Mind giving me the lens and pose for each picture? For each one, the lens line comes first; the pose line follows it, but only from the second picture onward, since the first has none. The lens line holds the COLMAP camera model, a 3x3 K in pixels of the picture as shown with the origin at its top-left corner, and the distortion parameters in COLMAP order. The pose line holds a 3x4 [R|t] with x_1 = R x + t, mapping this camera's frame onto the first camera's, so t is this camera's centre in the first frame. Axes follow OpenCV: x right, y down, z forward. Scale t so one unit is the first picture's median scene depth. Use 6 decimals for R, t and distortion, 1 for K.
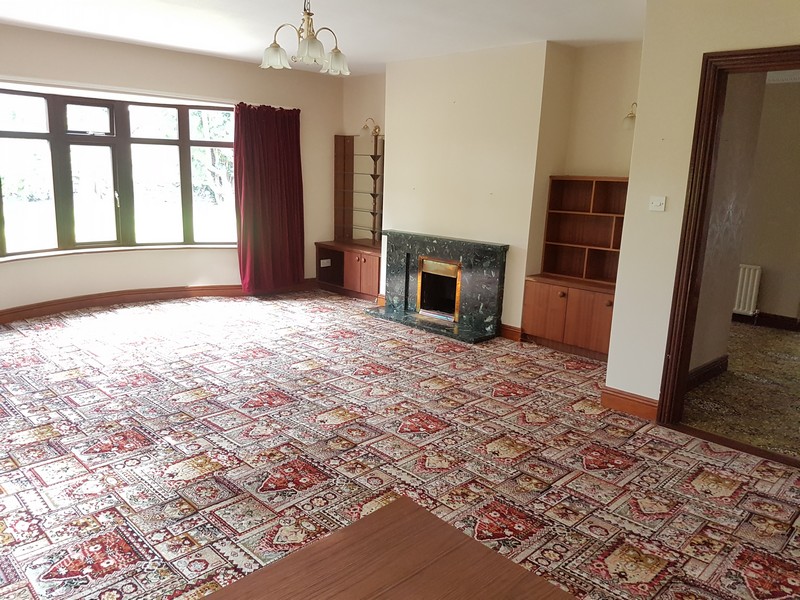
lens RADIAL K [[603.5, 0, 398.4], [0, 603.5, 295.1], [0, 0, 1]] dist [0.074469, -0.115916]
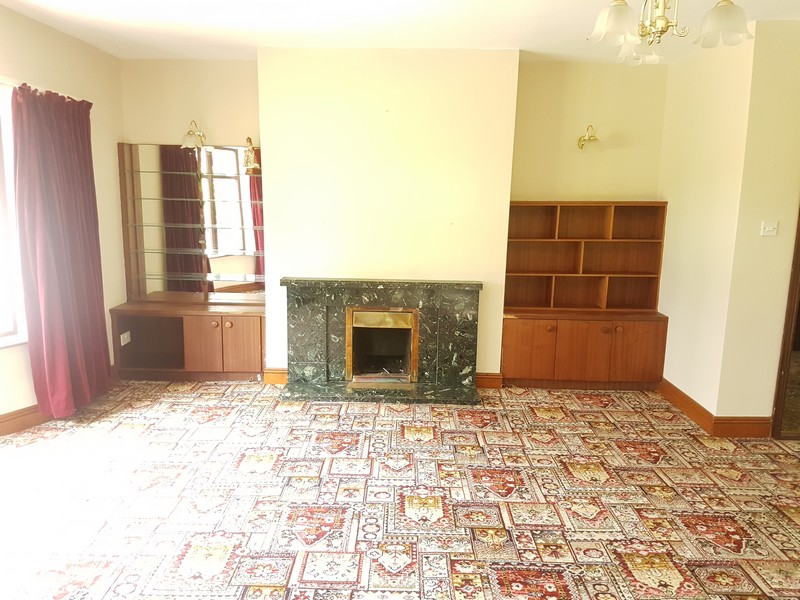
lens RADIAL K [[603.5, 0, 385.2], [0, 603.5, 301.6], [0, 0, 1]] dist [0.074469, -0.115916]
pose [[0.722604, -0.147689, 0.675301, -0.468600], [0.146475, 0.987440, 0.059219, -0.117109], [-0.675566, 0.056123, 0.735161, 0.424247]]
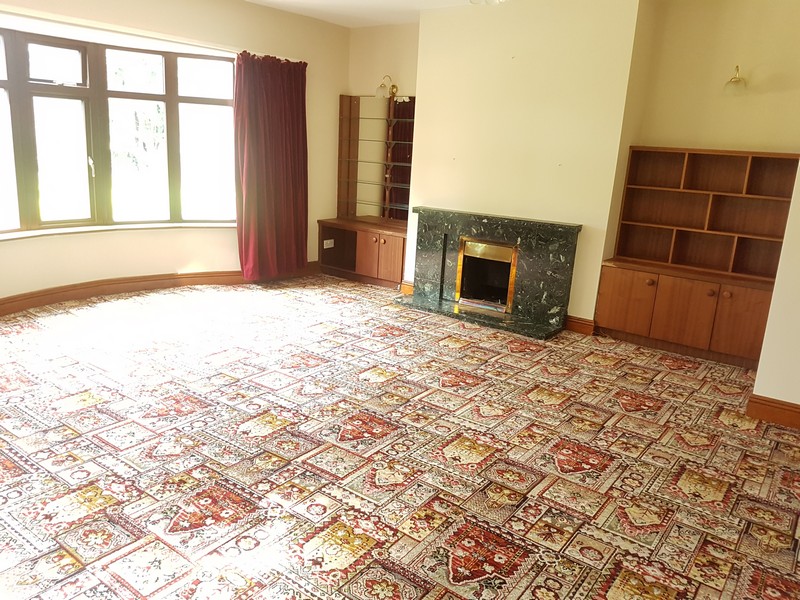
lens RADIAL K [[603.5, 0, 393.0], [0, 603.5, 296.2], [0, 0, 1]] dist [0.074469, -0.115916]
pose [[0.991463, -0.014473, 0.129581, -0.186183], [0.008349, 0.998828, 0.047685, -0.023428], [-0.130120, -0.046196, 0.990422, 0.151594]]
